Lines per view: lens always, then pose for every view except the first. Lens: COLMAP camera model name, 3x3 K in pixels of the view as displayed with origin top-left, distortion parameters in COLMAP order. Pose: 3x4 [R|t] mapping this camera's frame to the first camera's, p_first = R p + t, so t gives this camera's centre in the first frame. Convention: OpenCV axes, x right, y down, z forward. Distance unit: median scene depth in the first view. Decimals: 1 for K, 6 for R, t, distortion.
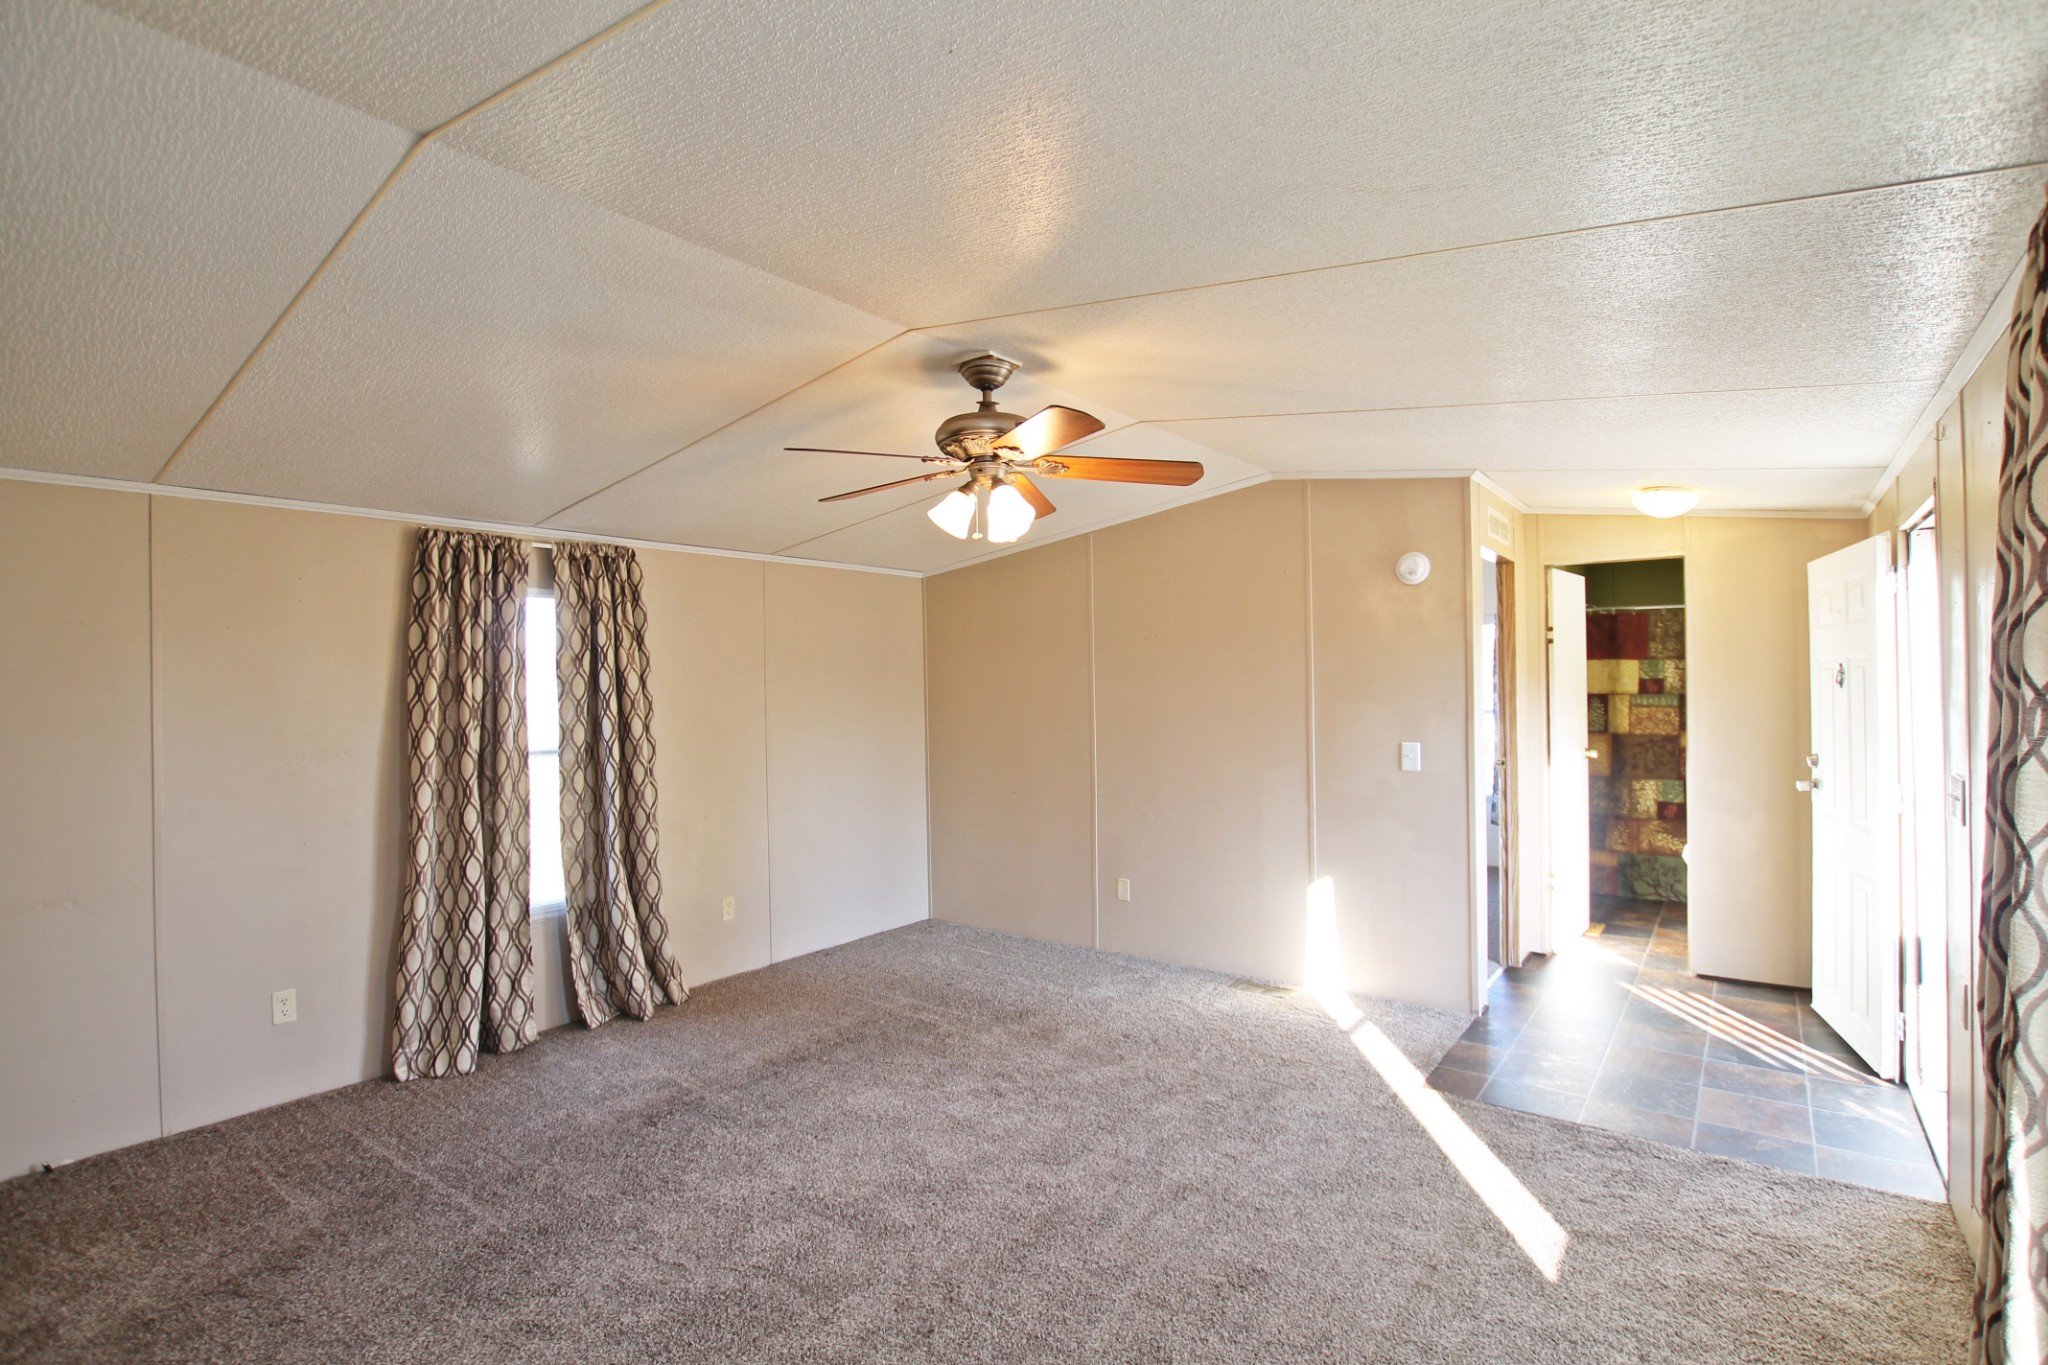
lens RADIAL K [[982.7, 0, 1035.0], [0, 982.7, 695.2], [0, 0, 1]] dist [-0.029910, 0.002375]
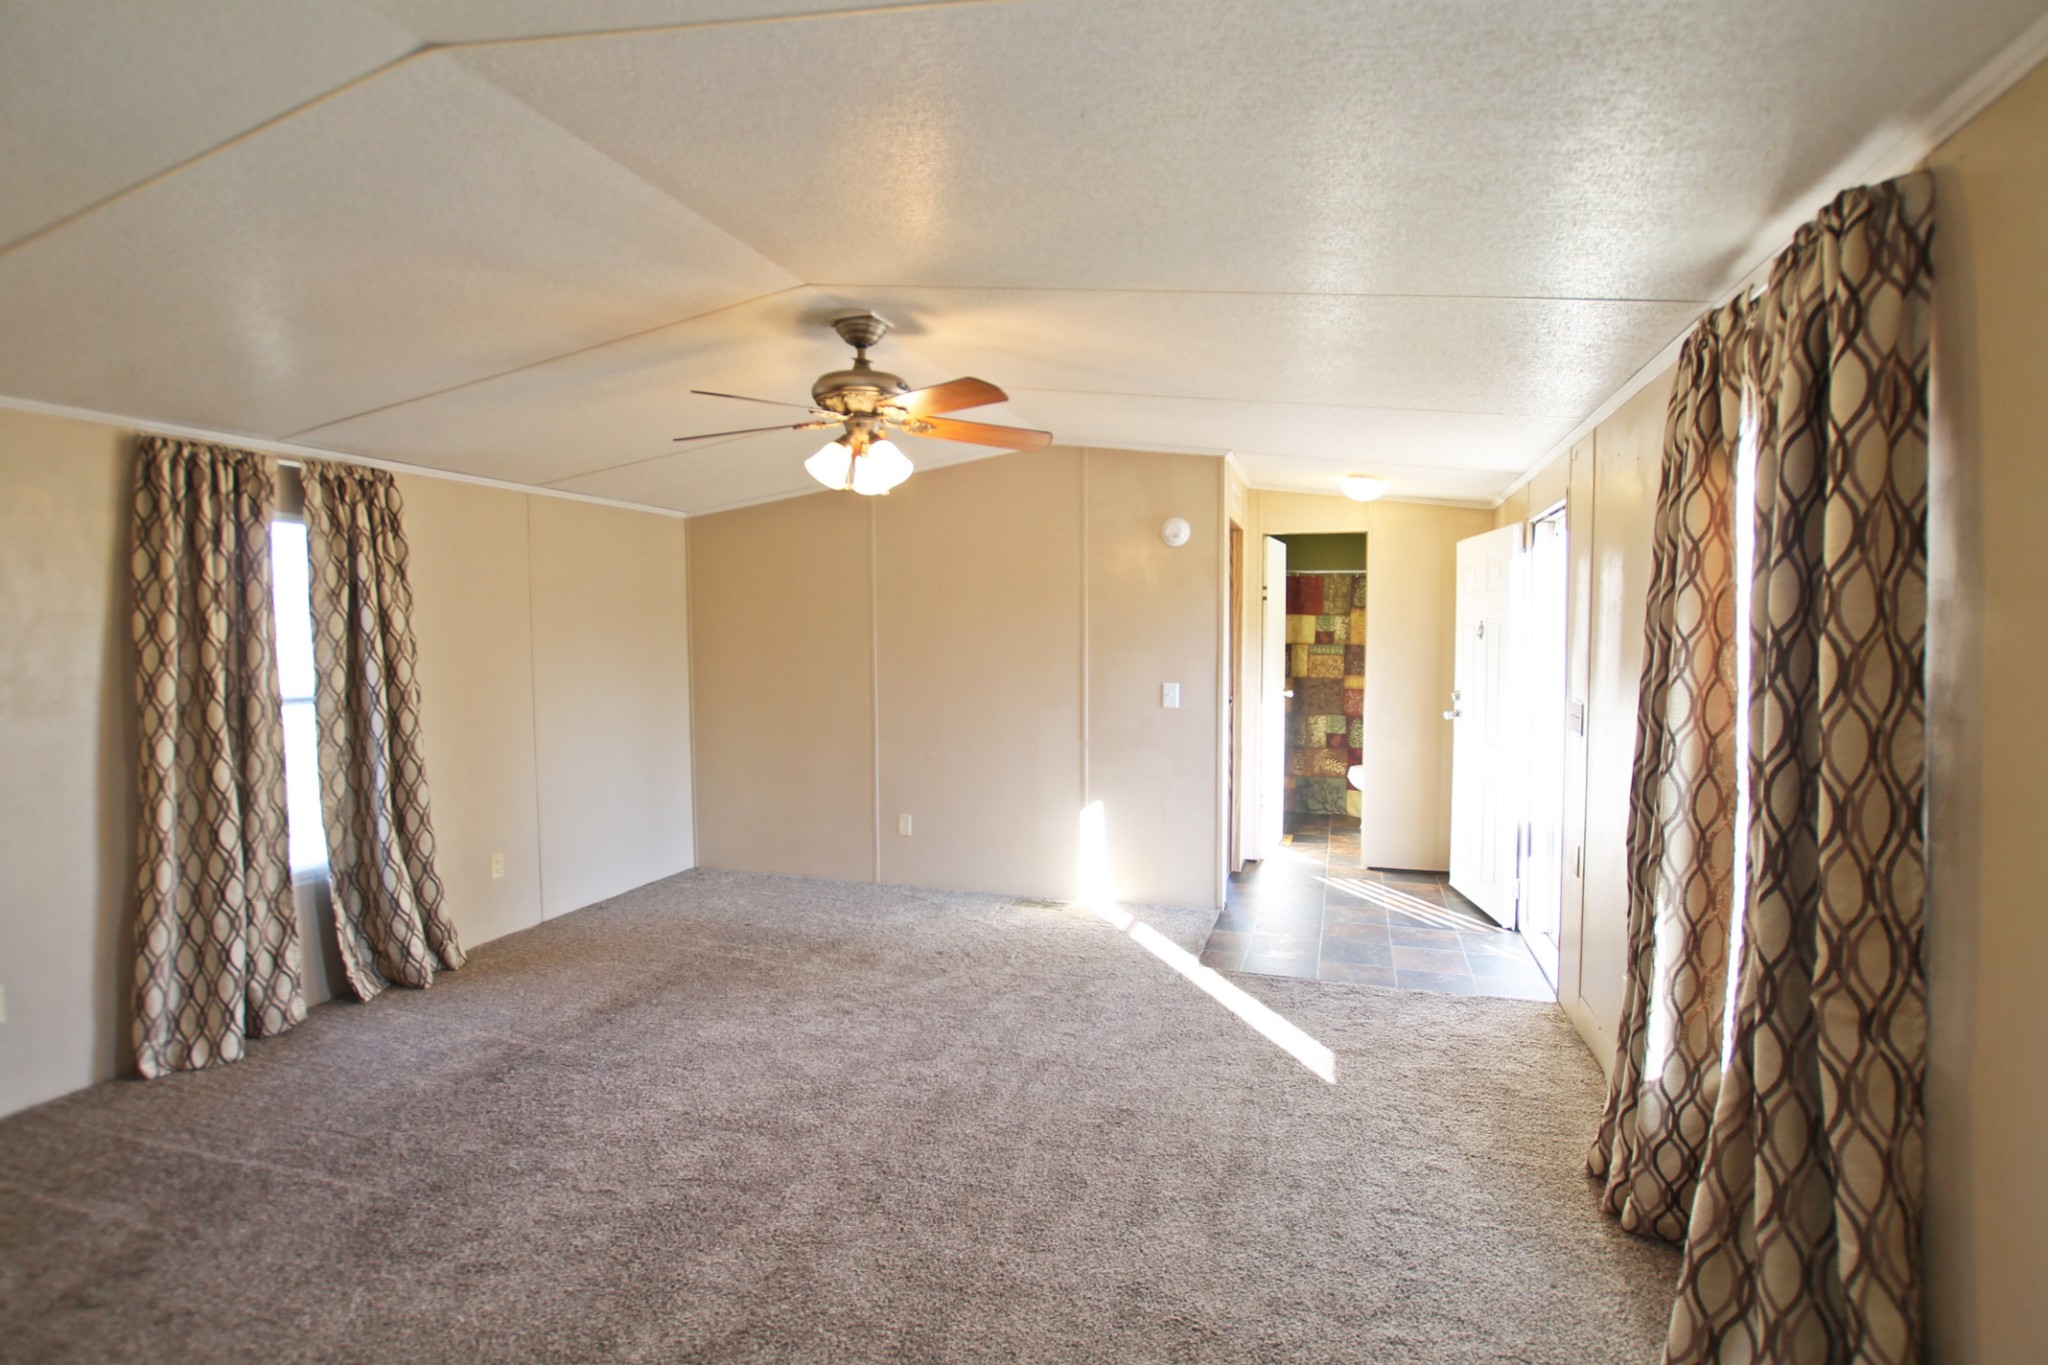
lens RADIAL K [[982.7, 0, 1062.8], [0, 982.7, 699.7], [0, 0, 1]] dist [-0.029910, 0.002375]
pose [[0.939600, -0.011655, 0.342077, -0.159196], [-0.007712, 0.998446, 0.055201, 0.005122], [-0.342189, -0.054504, 0.938049, -0.061501]]
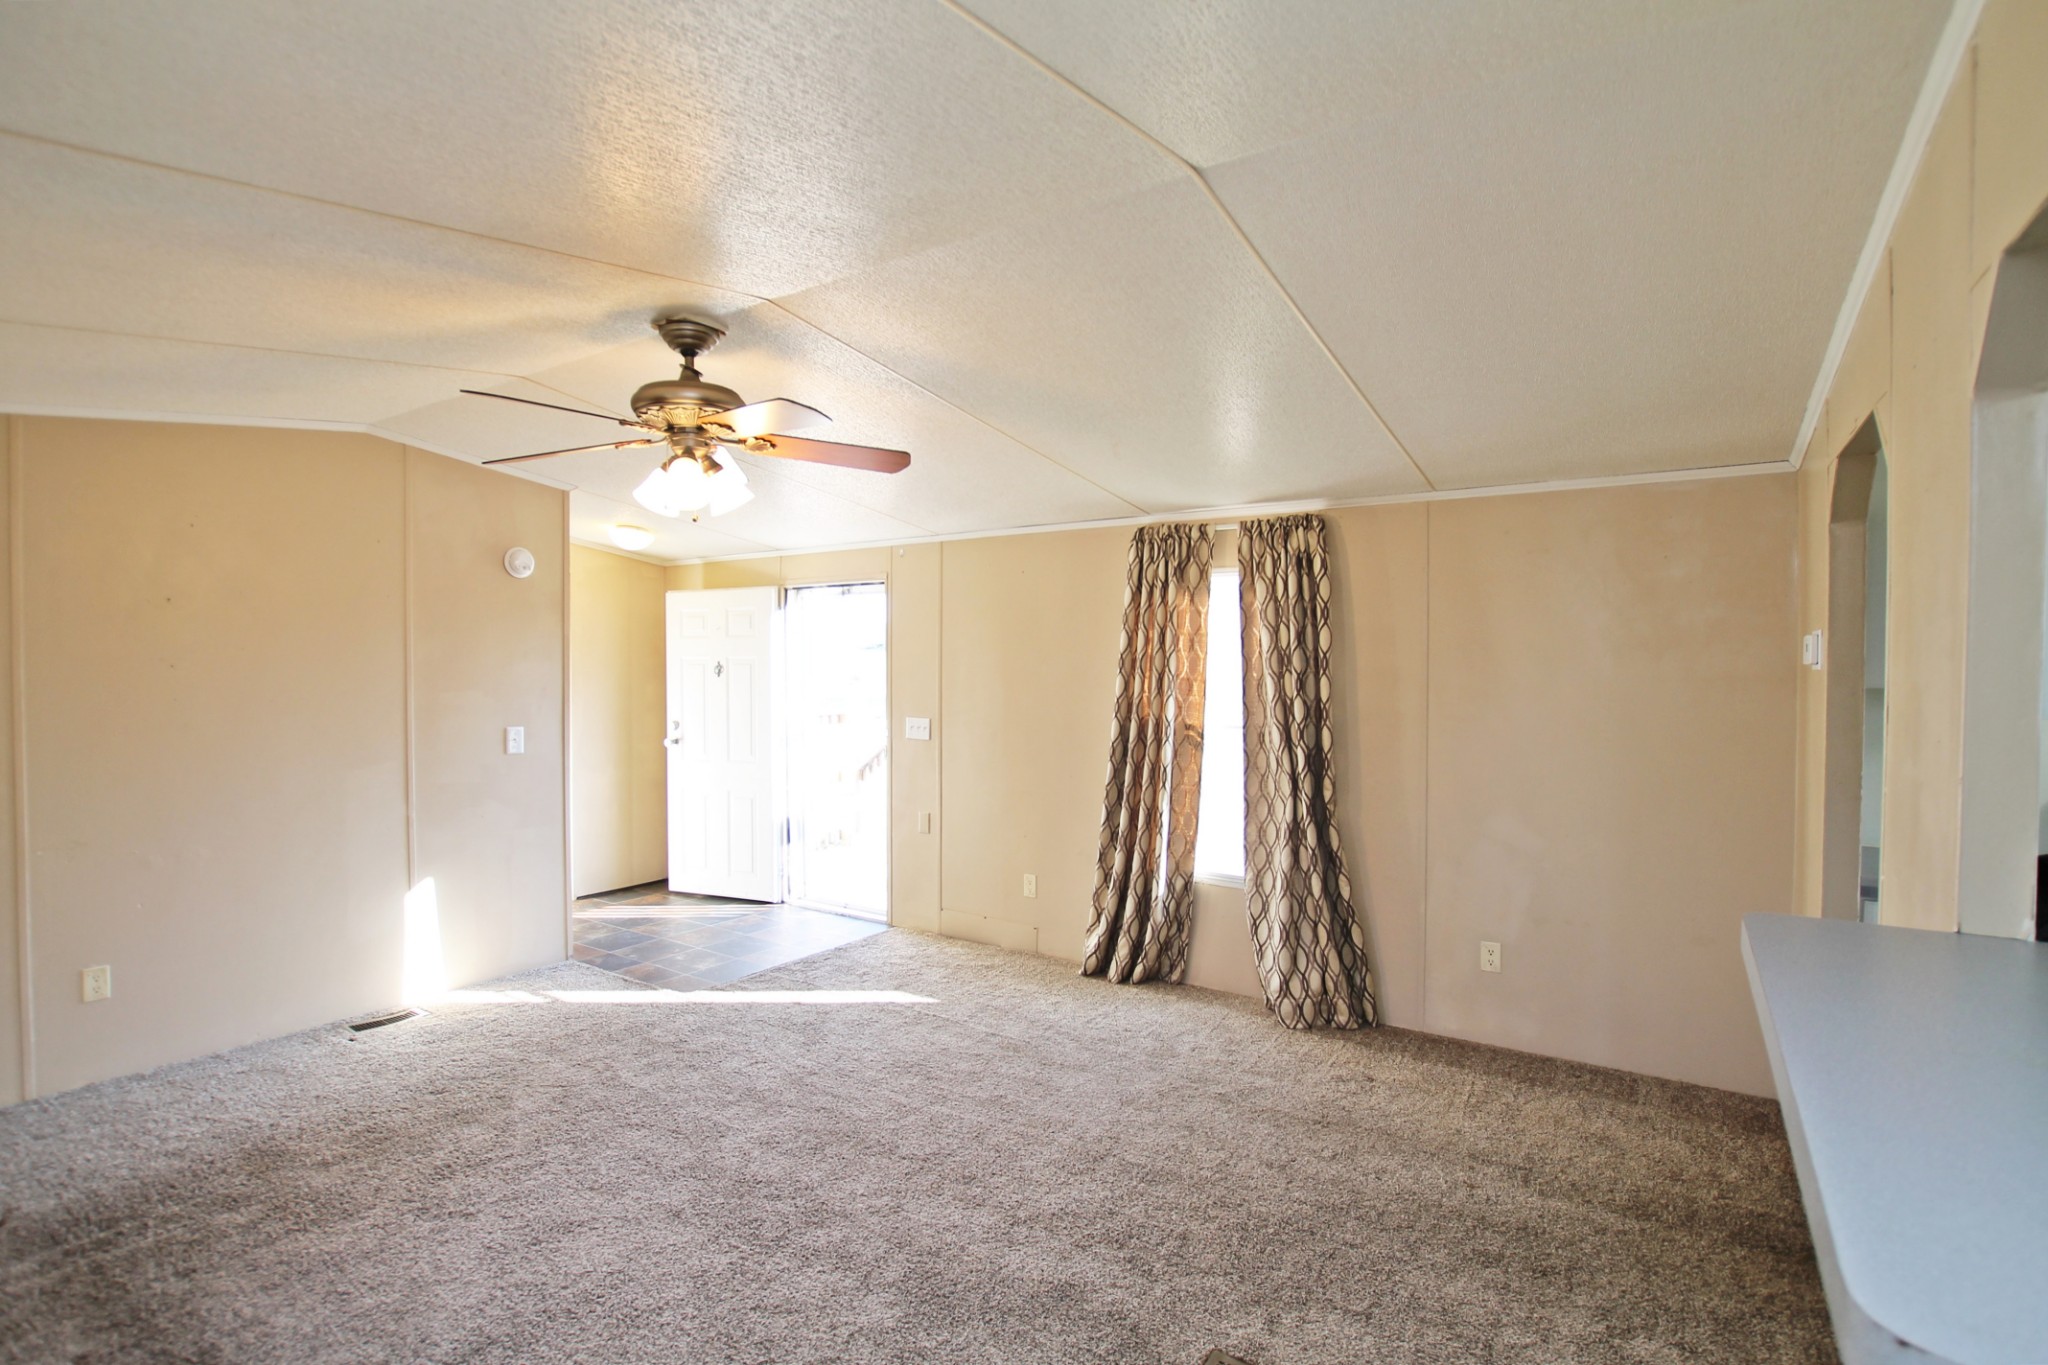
lens RADIAL K [[982.7, 0, 1019.8], [0, 982.7, 689.0], [0, 0, 1]] dist [-0.029910, 0.002375]
pose [[-0.056983, -0.006979, 0.998351, -0.812981], [0.010110, 0.999920, 0.007567, 0.006096], [-0.998324, 0.010525, -0.056908, 0.597951]]
